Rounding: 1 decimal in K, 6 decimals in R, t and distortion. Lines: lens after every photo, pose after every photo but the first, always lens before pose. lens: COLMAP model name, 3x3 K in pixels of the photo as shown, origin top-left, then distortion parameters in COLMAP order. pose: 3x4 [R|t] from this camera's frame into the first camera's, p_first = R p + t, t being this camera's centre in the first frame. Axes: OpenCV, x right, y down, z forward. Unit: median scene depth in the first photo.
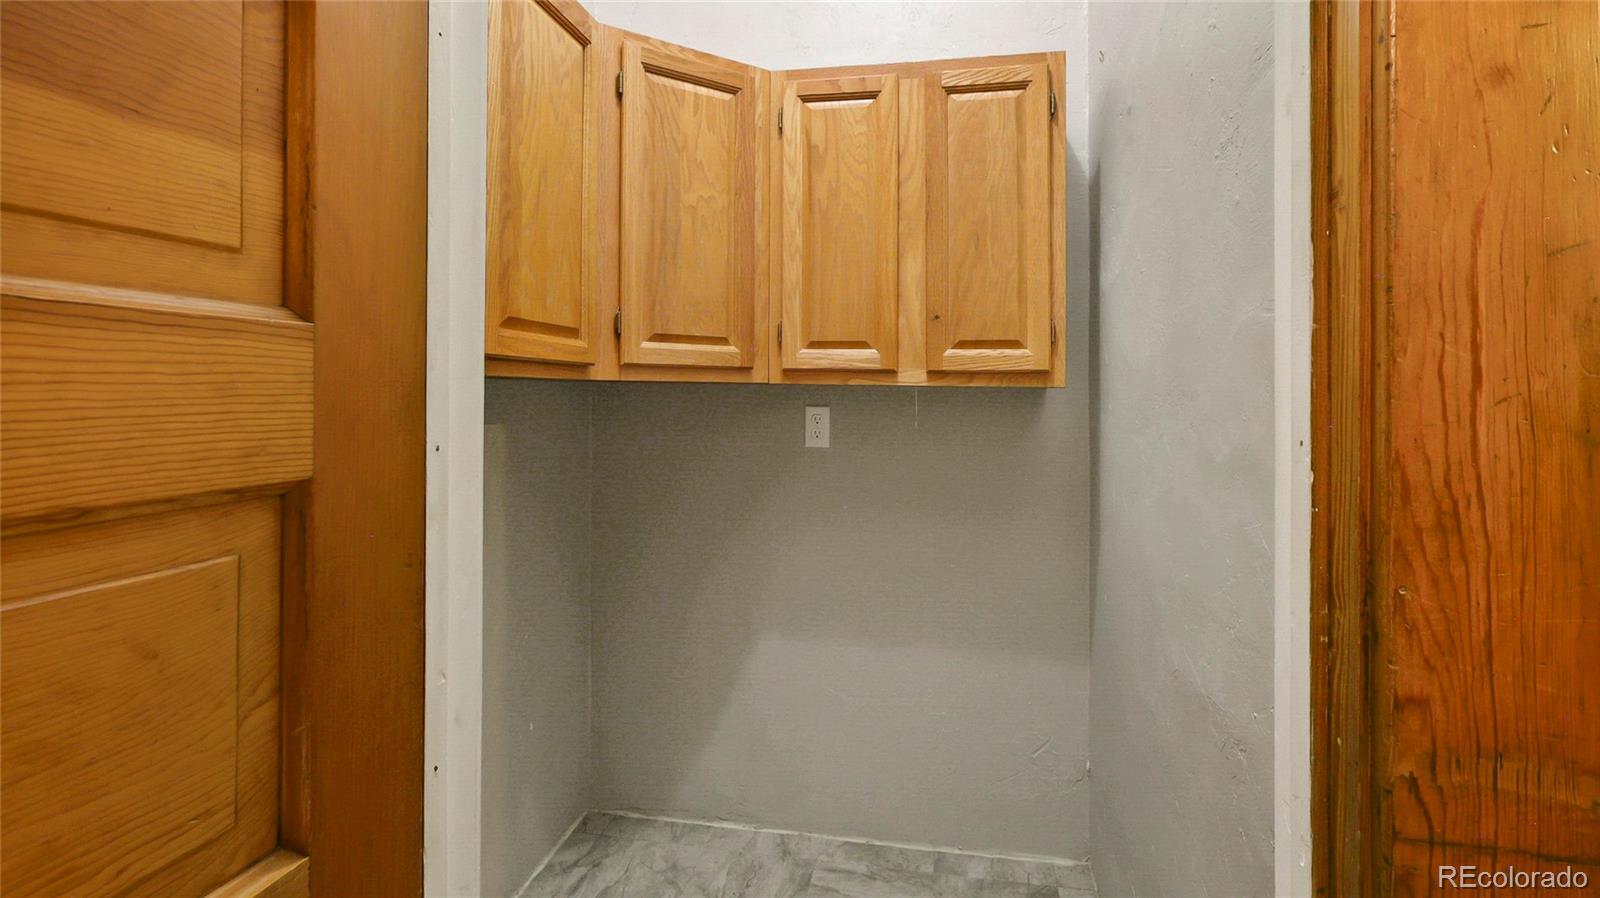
lens RADIAL K [[746.6, 0, 801.0], [0, 746.6, 391.2], [0, 0, 1]] dist [-0.003894, -0.000087]
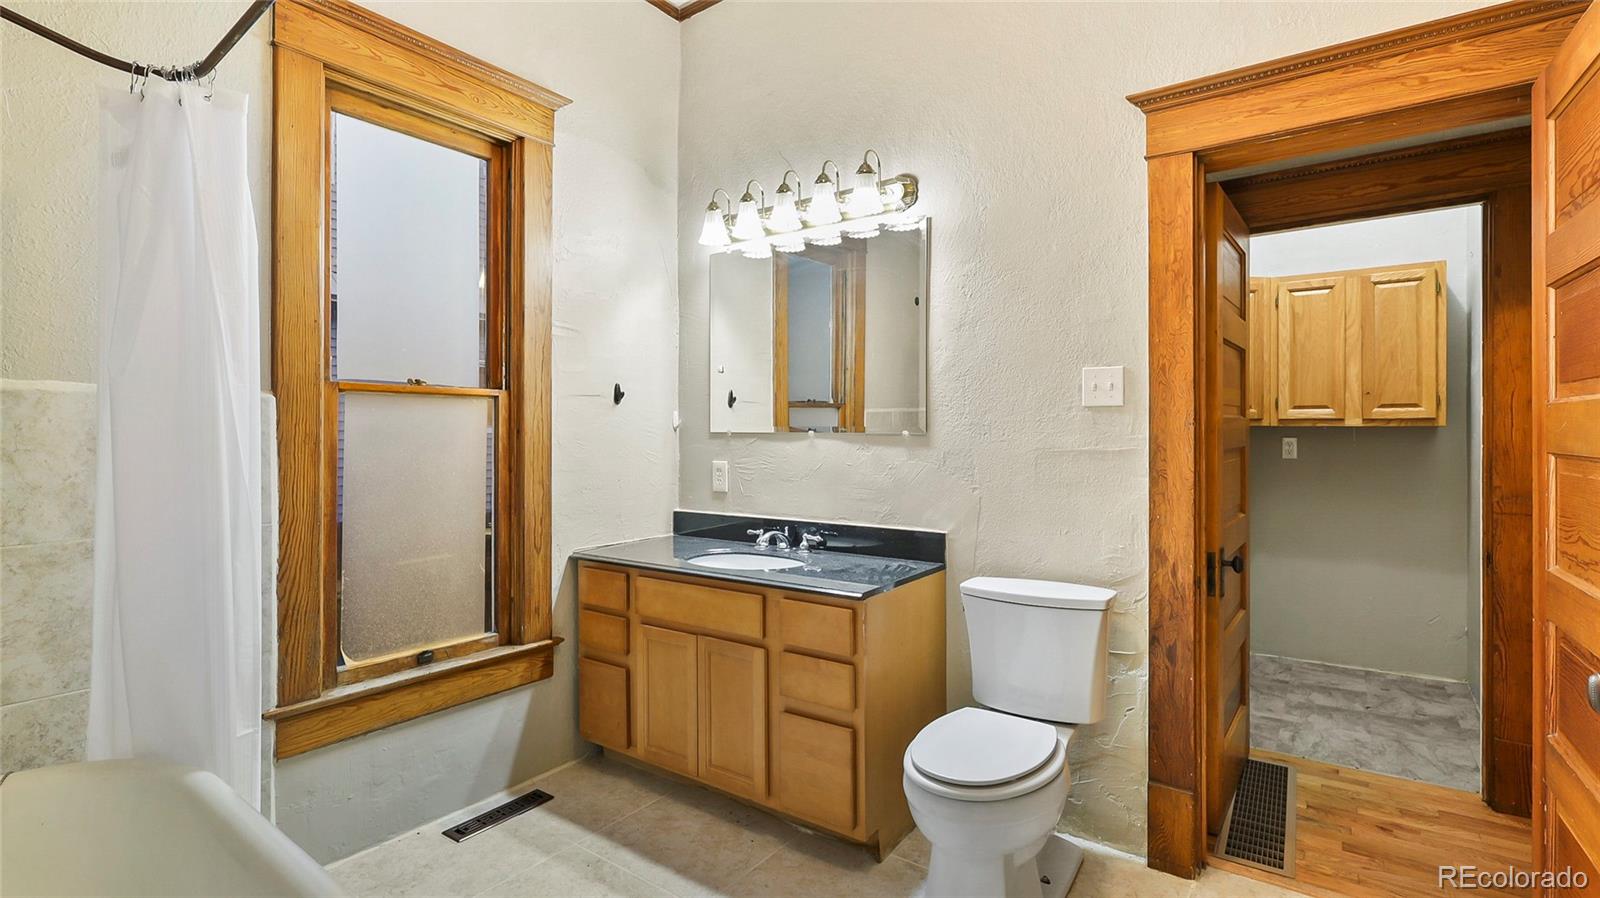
lens RADIAL K [[746.6, 0, 796.8], [0, 746.6, 441.6], [0, 0, 1]] dist [-0.003894, -0.000087]
pose [[0.905673, -0.003058, -0.423967, -0.374758], [0.008518, 0.999903, 0.010984, -0.000496], [0.423892, -0.013559, 0.905611, -1.533770]]
